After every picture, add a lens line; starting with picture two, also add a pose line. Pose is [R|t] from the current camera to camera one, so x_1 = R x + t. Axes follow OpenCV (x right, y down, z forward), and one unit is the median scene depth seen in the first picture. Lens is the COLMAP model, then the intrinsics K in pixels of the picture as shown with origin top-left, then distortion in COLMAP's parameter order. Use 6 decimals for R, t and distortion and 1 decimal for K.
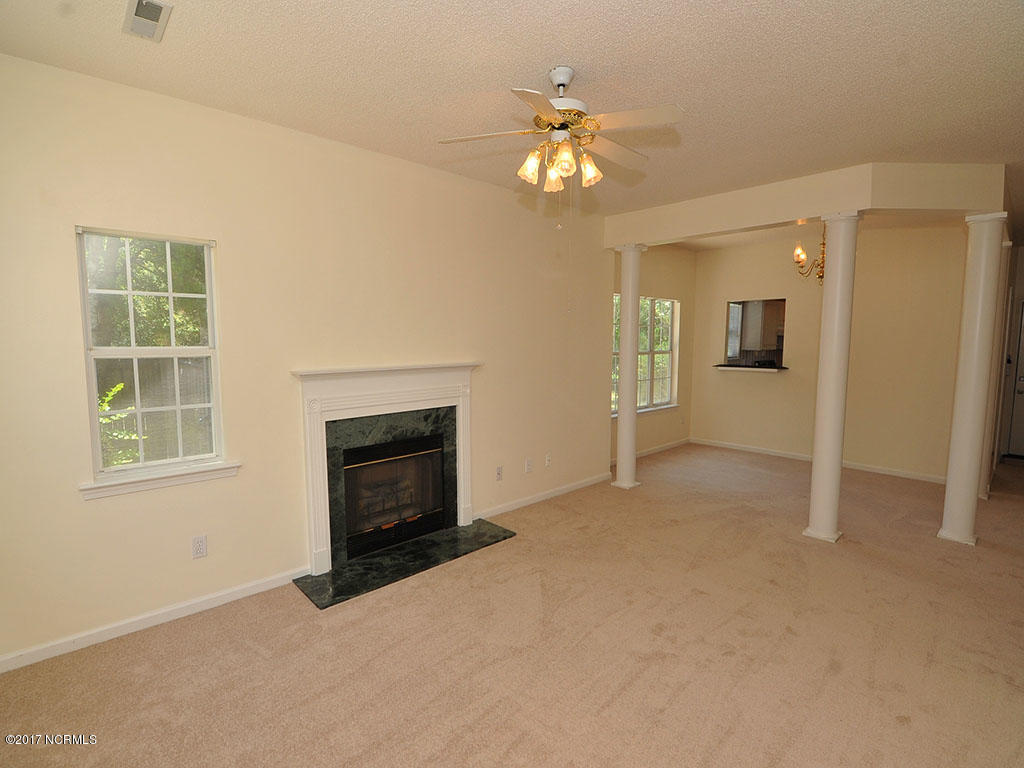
lens RADIAL K [[496.7, 0, 510.9], [0, 496.7, 378.8], [0, 0, 1]] dist [0.002537, -0.000259]
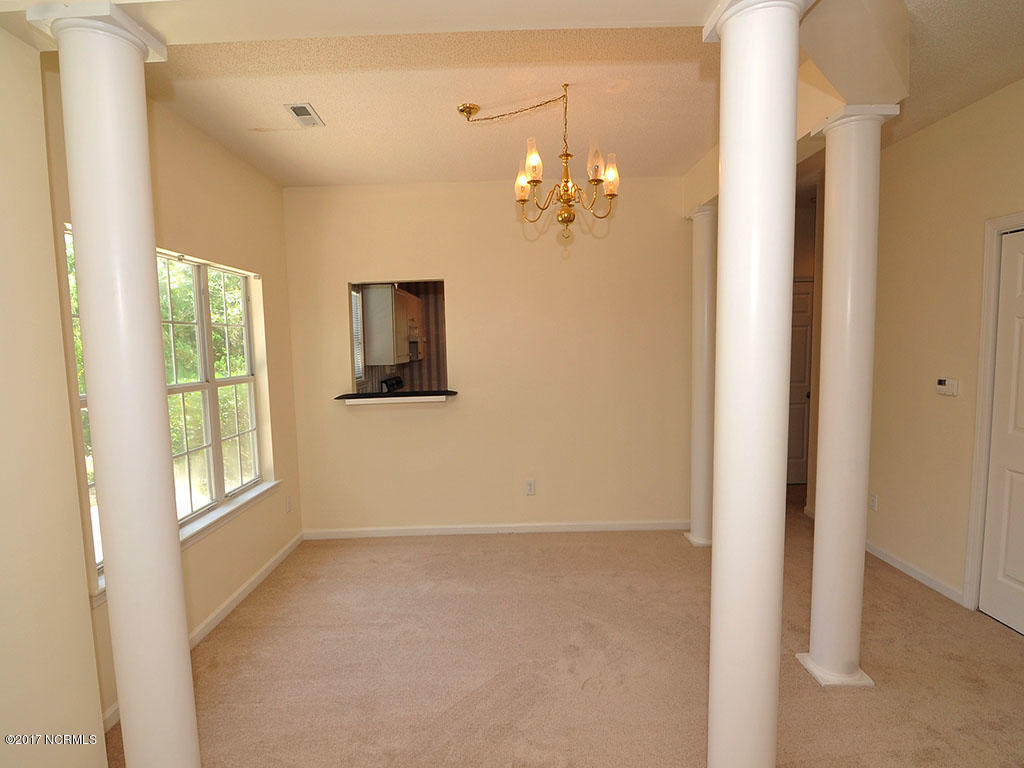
lens RADIAL K [[511.5, 0, 504.3], [0, 511.5, 381.5], [0, 0, 1]] dist [-0.002229, -0.000573]
pose [[0.689788, -0.081109, 0.719454, 0.129141], [0.093134, 0.995390, 0.022923, -0.039914], [-0.717996, 0.051193, 0.694162, 0.467894]]
